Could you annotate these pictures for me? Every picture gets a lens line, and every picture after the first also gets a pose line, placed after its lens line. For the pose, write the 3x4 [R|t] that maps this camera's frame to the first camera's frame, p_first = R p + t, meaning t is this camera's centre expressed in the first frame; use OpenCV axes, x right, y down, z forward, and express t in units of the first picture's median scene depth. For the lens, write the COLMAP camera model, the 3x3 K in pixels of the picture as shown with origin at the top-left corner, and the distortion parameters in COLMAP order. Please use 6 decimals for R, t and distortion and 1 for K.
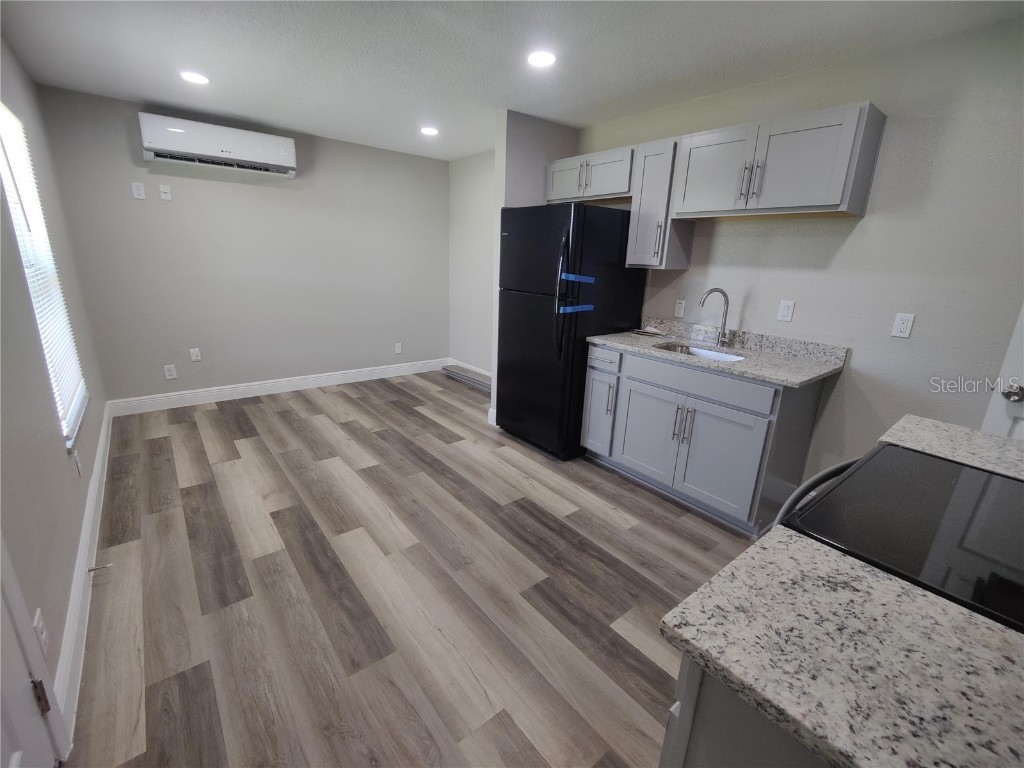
lens RADIAL K [[440.9, 0, 512.7], [0, 440.9, 381.7], [0, 0, 1]] dist [0.024020, -0.016857]
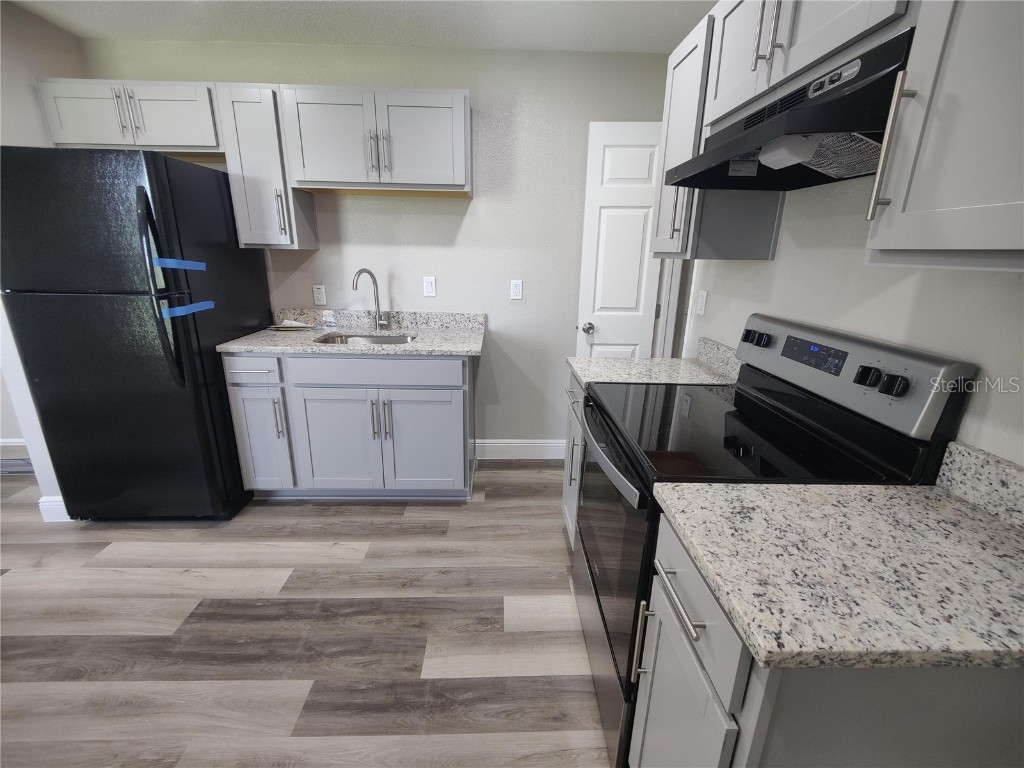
lens RADIAL K [[440.9, 0, 512.7], [0, 440.9, 381.7], [0, 0, 1]] dist [0.024020, -0.016857]
pose [[0.604303, -0.250950, 0.756203, -0.115837], [0.223557, 0.964382, 0.141385, -0.045709], [-0.764749, 0.083615, 0.638880, 0.196617]]
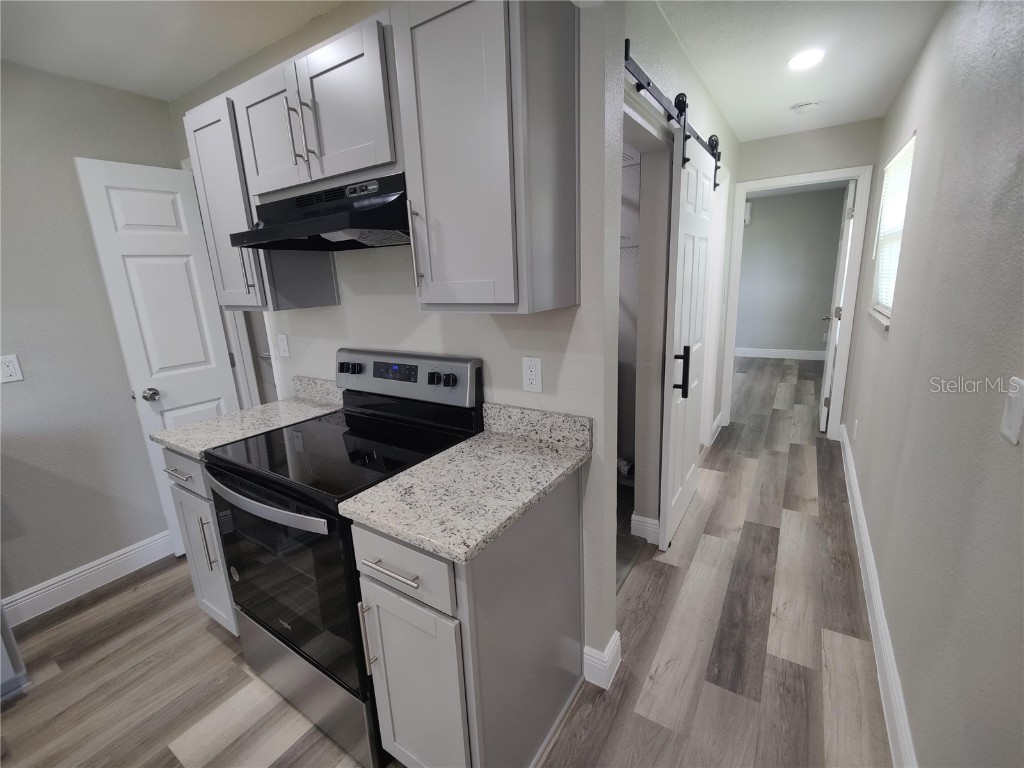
lens RADIAL K [[440.9, 0, 512.7], [0, 440.9, 381.7], [0, 0, 1]] dist [0.024020, -0.016857]
pose [[-0.309270, -0.245122, 0.918840, -0.212327], [0.292231, 0.894962, 0.337113, -0.091329], [-0.904960, 0.372772, -0.205153, 0.236243]]
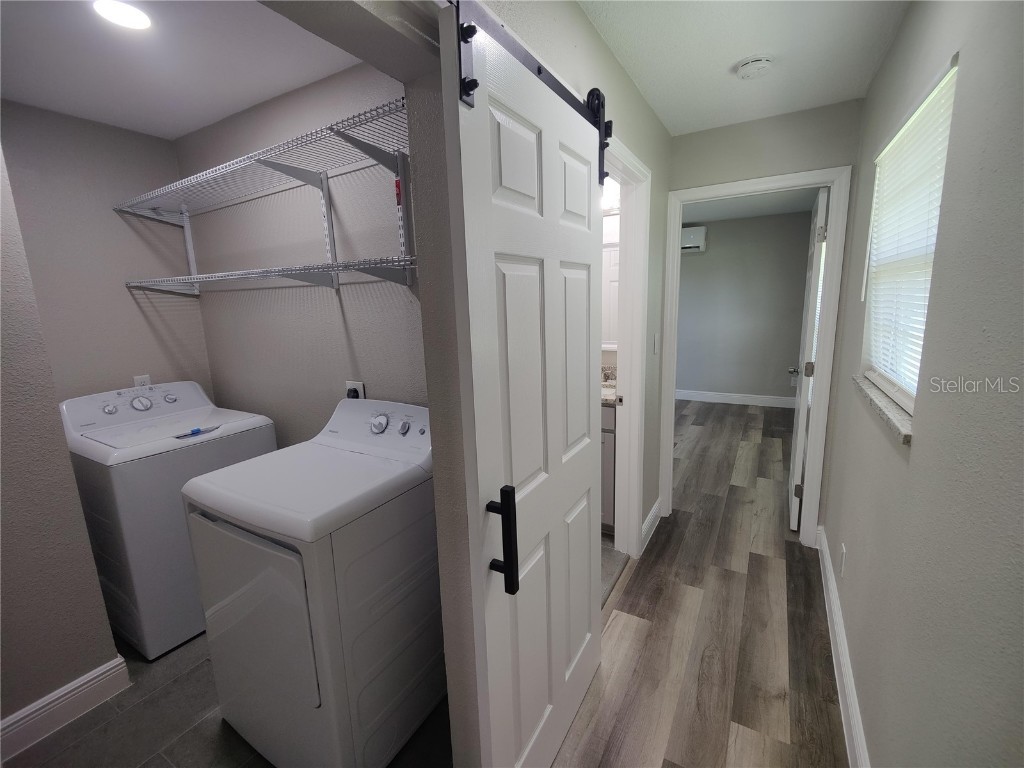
lens RADIAL K [[440.9, 0, 512.7], [0, 440.9, 381.7], [0, 0, 1]] dist [0.024020, -0.016857]
pose [[-0.351175, -0.199163, 0.914883, 0.112984], [0.274030, 0.912469, 0.303823, 0.017079], [-0.895312, 0.357400, -0.265860, -0.171683]]
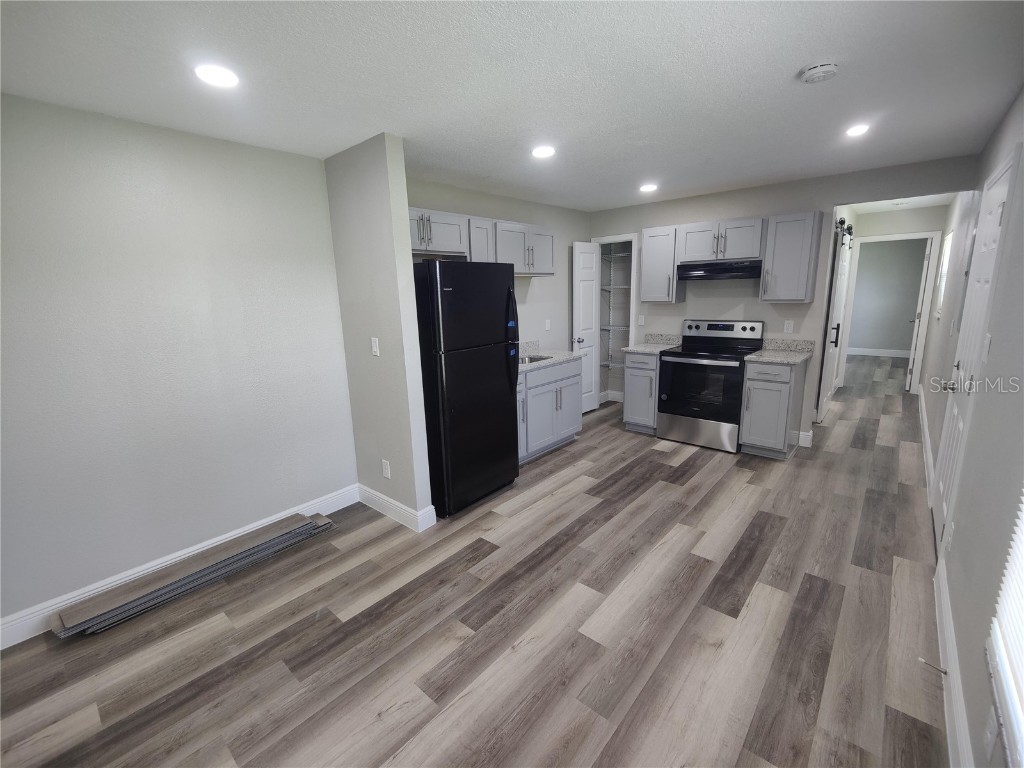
lens RADIAL K [[440.9, 0, 512.7], [0, 440.9, 381.7], [0, 0, 1]] dist [0.024020, -0.016857]
pose [[-0.173936, -0.234249, 0.956490, -1.101065], [0.289906, 0.916072, 0.277069, -0.451136], [-0.941117, 0.325484, -0.091427, 1.240687]]
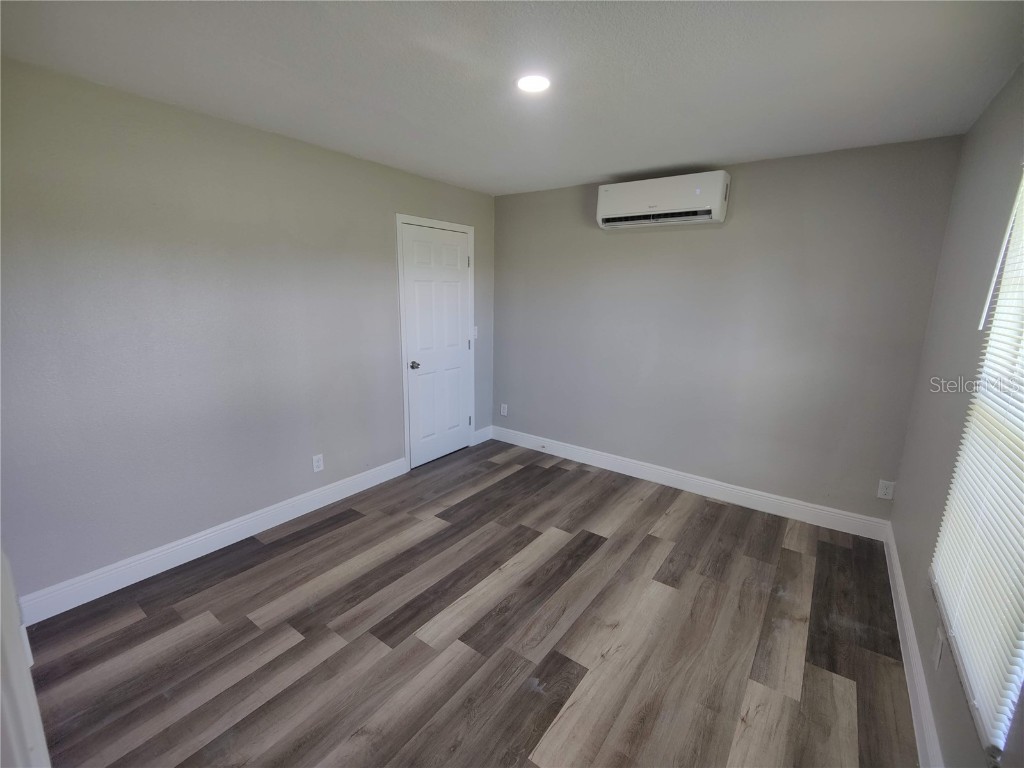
lens RADIAL K [[440.9, 0, 512.7], [0, 440.9, 381.7], [0, 0, 1]] dist [0.024020, -0.016857]
pose [[-0.251993, -0.235089, 0.938740, 0.874630], [0.238121, 0.925156, 0.295608, 0.268958], [-0.937975, 0.298025, -0.177153, -1.000427]]
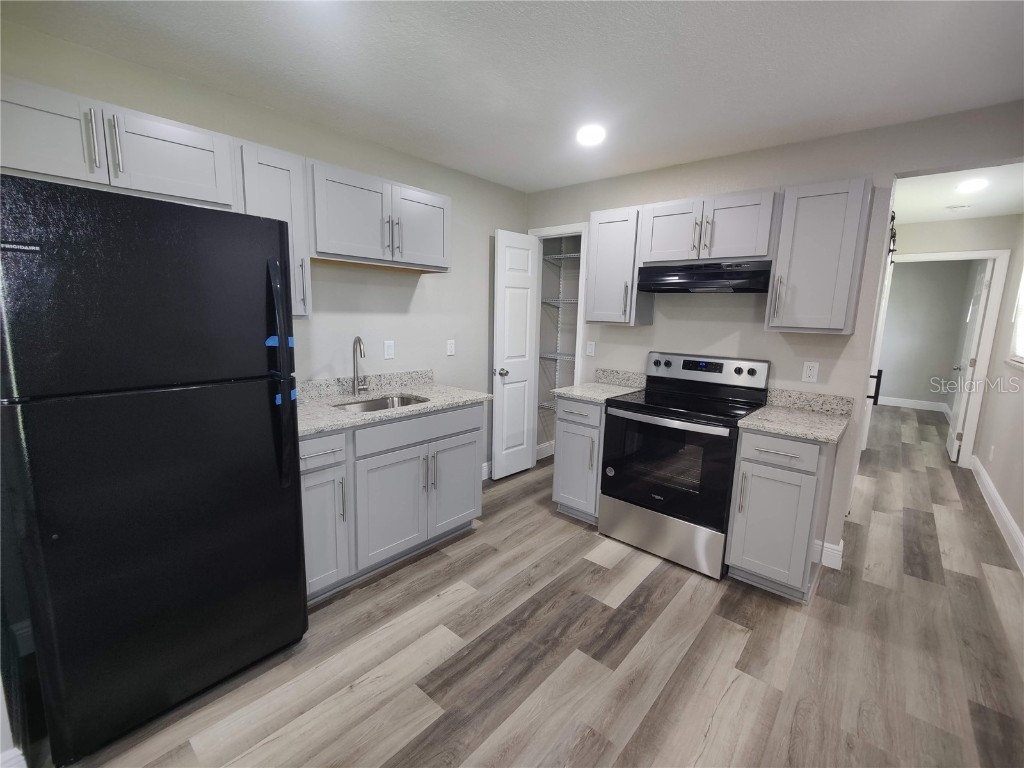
lens RADIAL K [[440.9, 0, 512.7], [0, 440.9, 381.7], [0, 0, 1]] dist [0.024020, -0.016857]
pose [[-0.175179, -0.198366, 0.964346, -0.541179], [0.238142, 0.941870, 0.237002, -0.273956], [-0.955301, 0.271169, -0.117757, 0.850997]]
